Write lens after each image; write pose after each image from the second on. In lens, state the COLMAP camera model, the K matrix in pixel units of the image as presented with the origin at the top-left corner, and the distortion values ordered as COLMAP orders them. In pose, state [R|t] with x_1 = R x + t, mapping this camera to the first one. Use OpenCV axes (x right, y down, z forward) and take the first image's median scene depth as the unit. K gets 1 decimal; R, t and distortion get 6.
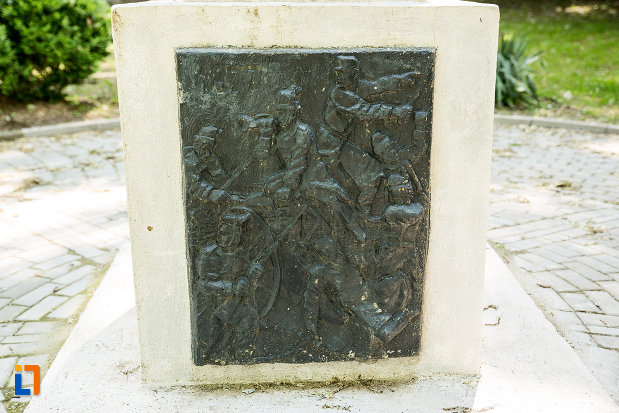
lens RADIAL K [[788.0, 0, 312.2], [0, 788.0, 207.6], [0, 0, 1]] dist [0.023592, 0.000000]
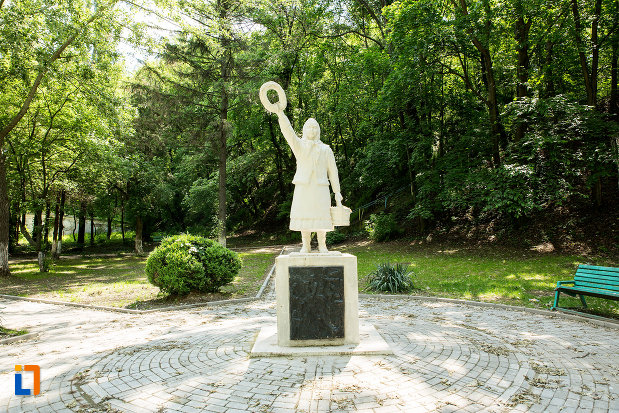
lens RADIAL K [[771.7, 0, 310.1], [0, 771.7, 206.8], [0, 0, 1]] dist [-0.015787, 0.000000]
pose [[0.999663, -0.016550, -0.020001, 0.048641], [0.010025, 0.956779, -0.290644, 0.705081], [0.023946, 0.290346, 0.956622, -3.099961]]
